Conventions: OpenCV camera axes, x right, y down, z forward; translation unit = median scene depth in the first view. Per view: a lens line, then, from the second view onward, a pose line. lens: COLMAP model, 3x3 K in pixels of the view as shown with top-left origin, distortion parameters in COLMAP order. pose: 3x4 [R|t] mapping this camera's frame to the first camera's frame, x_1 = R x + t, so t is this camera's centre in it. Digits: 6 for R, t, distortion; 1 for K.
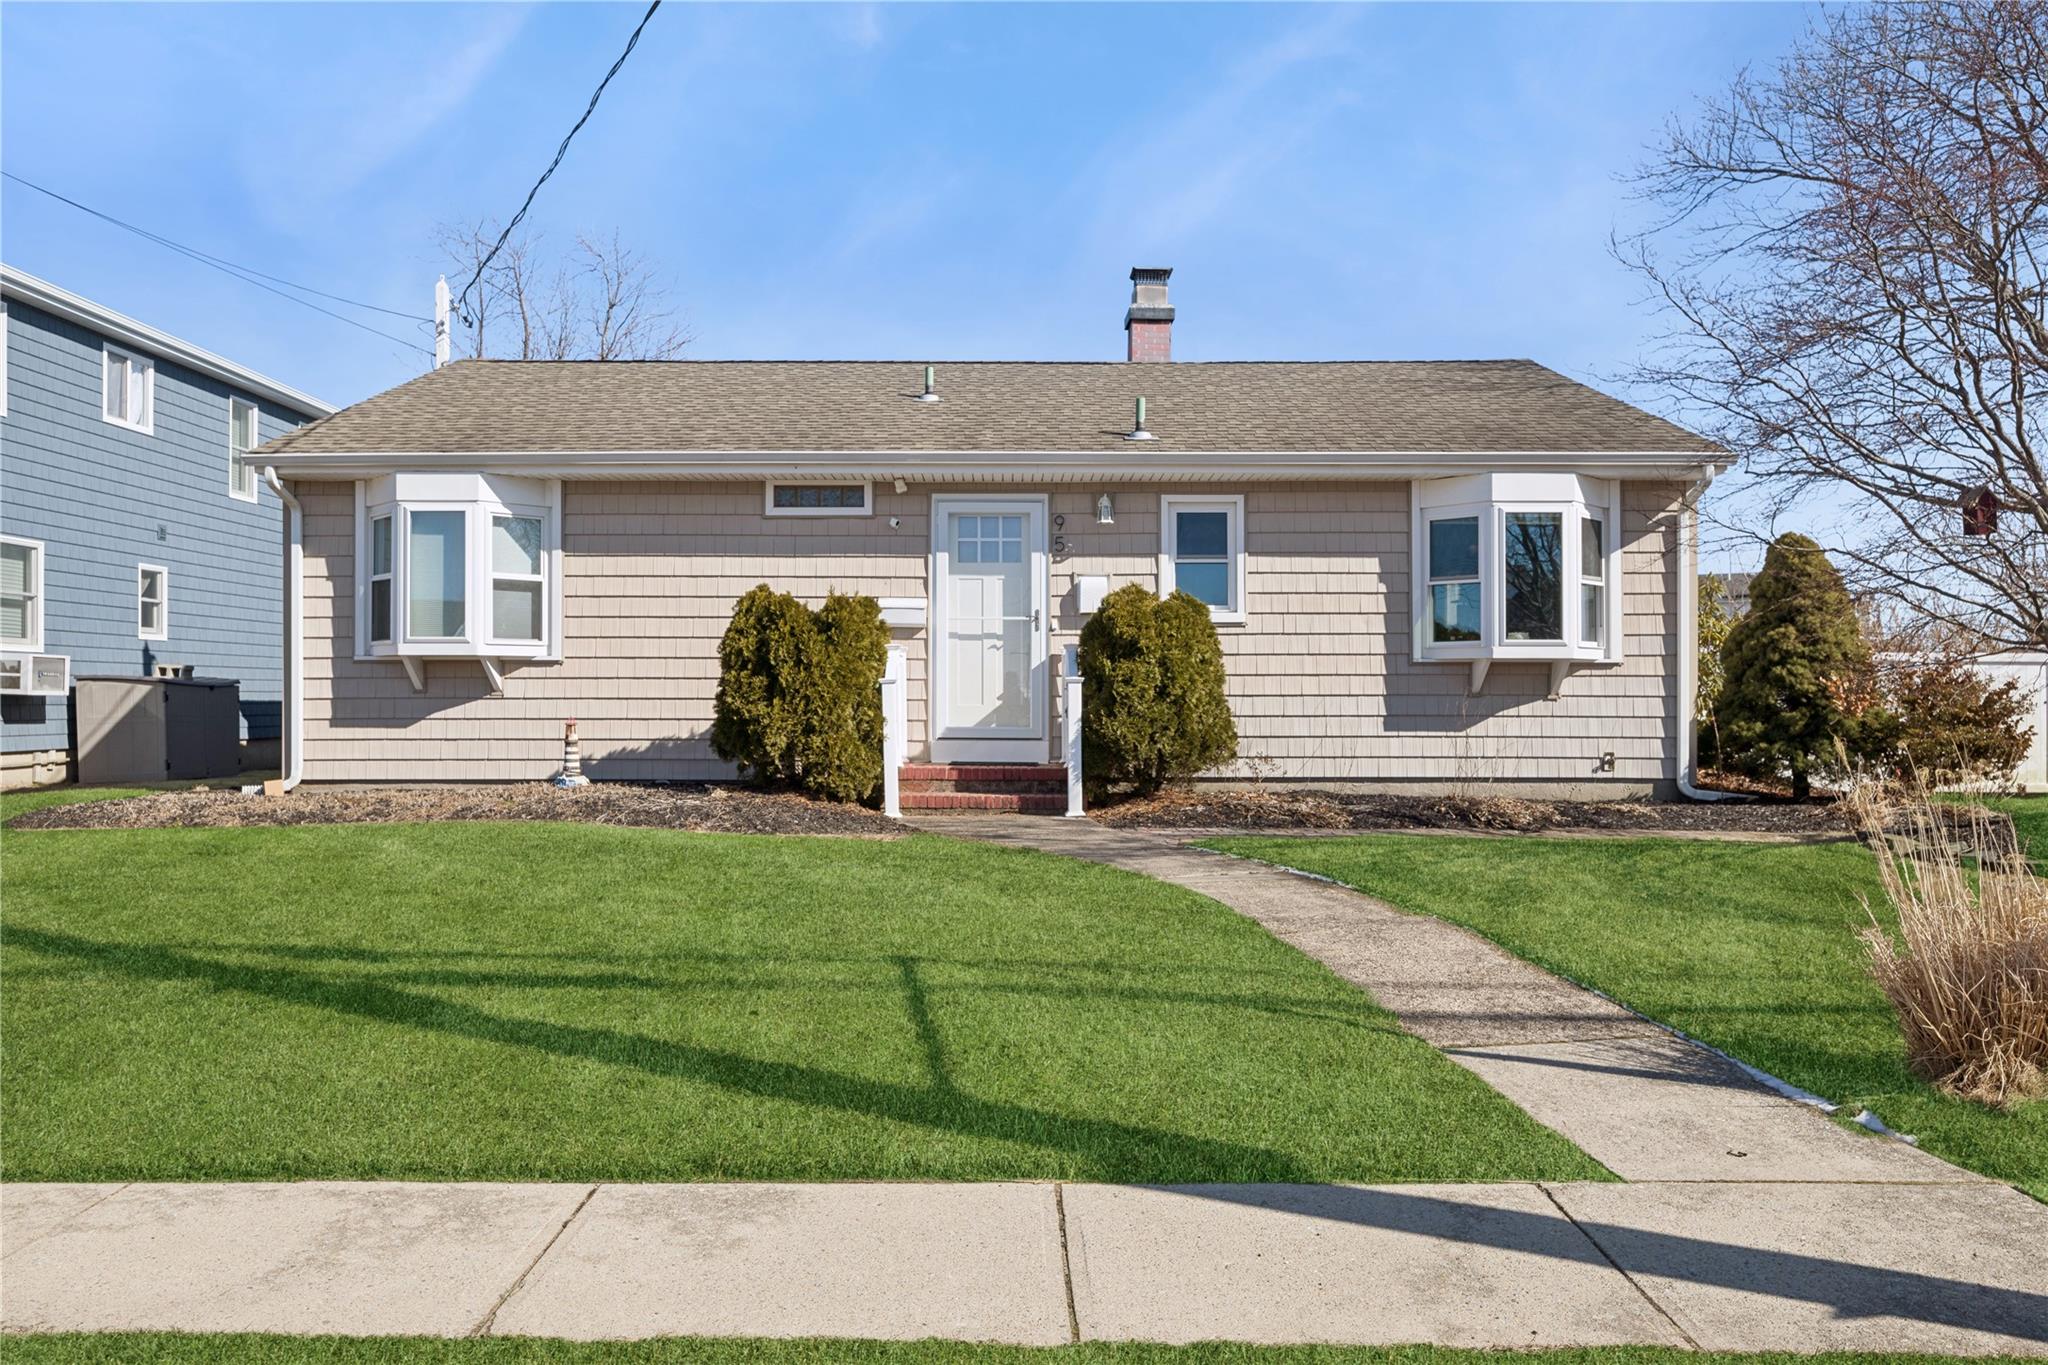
lens RADIAL K [[1362.1, 0, 1024.0], [0, 1362.1, 682.5], [0, 0, 1]] dist [0.025140, 0.000186]
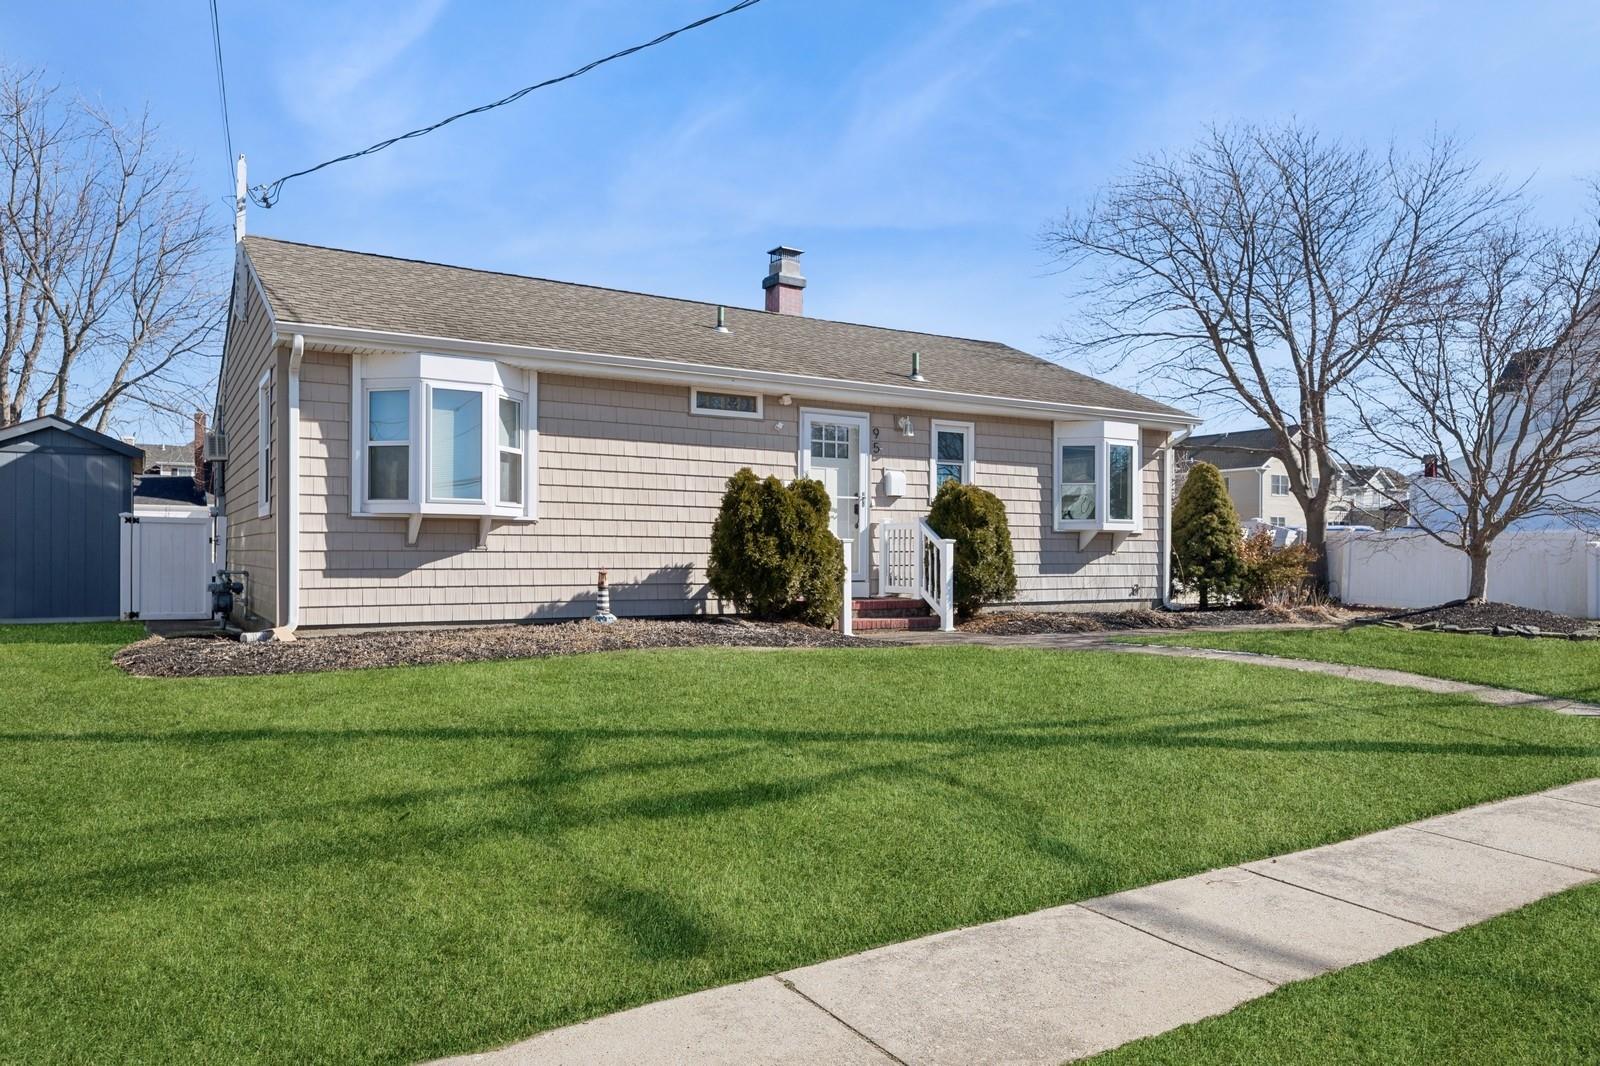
lens RADIAL K [[1039.0, 0, 801.9], [0, 1039.0, 570.9], [0, 0, 1]] dist [0.074338, -0.000149]
pose [[0.851399, -0.006808, 0.524474, -0.631177], [-0.009868, 0.999531, 0.028994, -0.000818], [-0.524425, -0.029861, 0.850933, 0.083716]]
